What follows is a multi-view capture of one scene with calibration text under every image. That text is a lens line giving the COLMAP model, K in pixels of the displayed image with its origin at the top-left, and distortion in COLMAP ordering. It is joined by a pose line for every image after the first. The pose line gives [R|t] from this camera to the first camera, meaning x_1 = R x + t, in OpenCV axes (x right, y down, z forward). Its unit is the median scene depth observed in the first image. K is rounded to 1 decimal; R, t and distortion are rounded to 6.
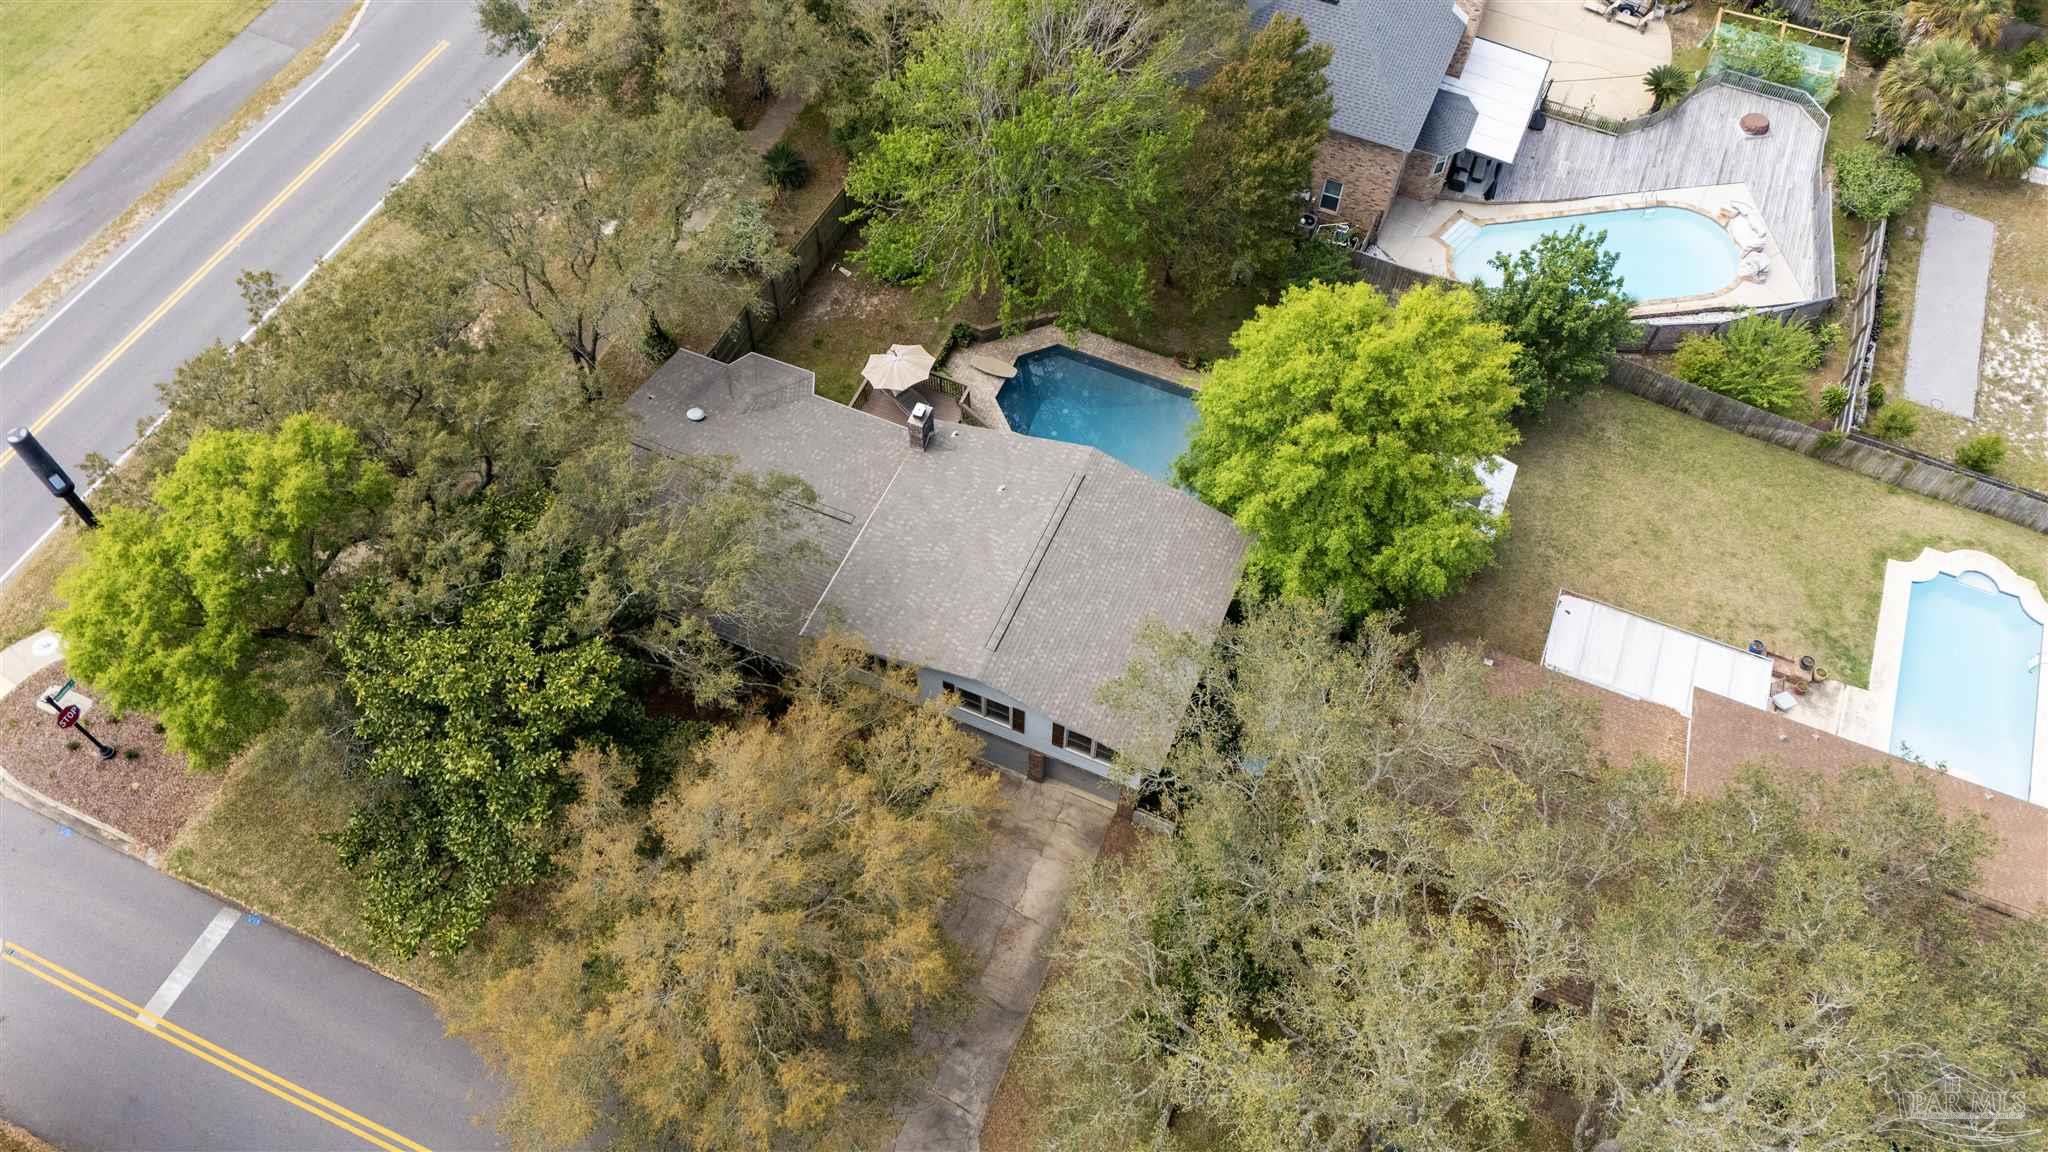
lens RADIAL K [[1527.1, 0, 1022.5], [0, 1527.1, 576.6], [0, 0, 1]] dist [0.046334, -0.023534]
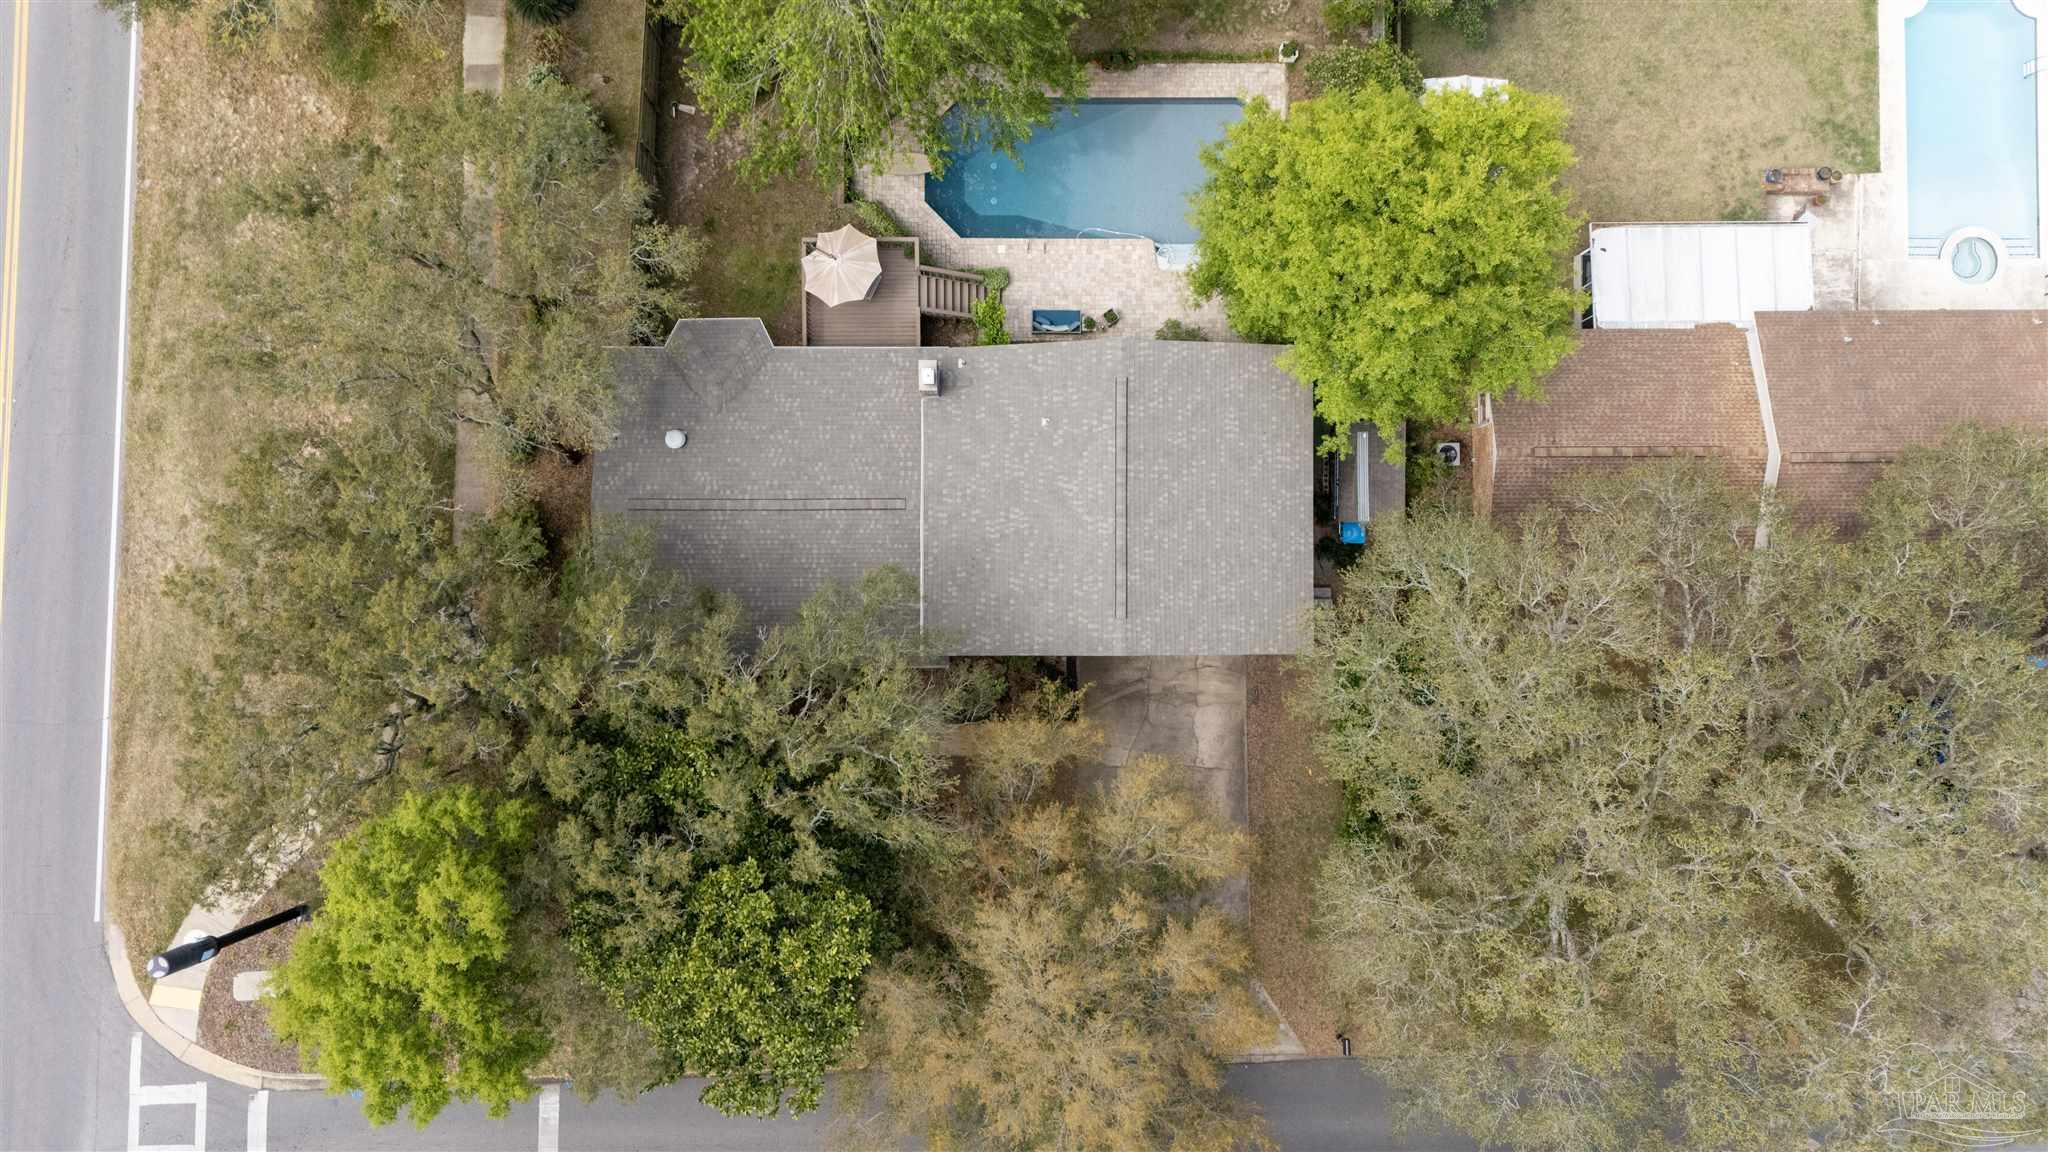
lens RADIAL K [[1527.1, 0, 1024.0], [0, 1527.1, 575.4], [0, 0, 1]] dist [0.046334, -0.023534]
pose [[0.917707, -0.397212, 0.006037, -0.060642], [0.339202, 0.791411, 0.508538, -0.407349], [-0.206776, -0.464641, 0.861018, 0.144779]]
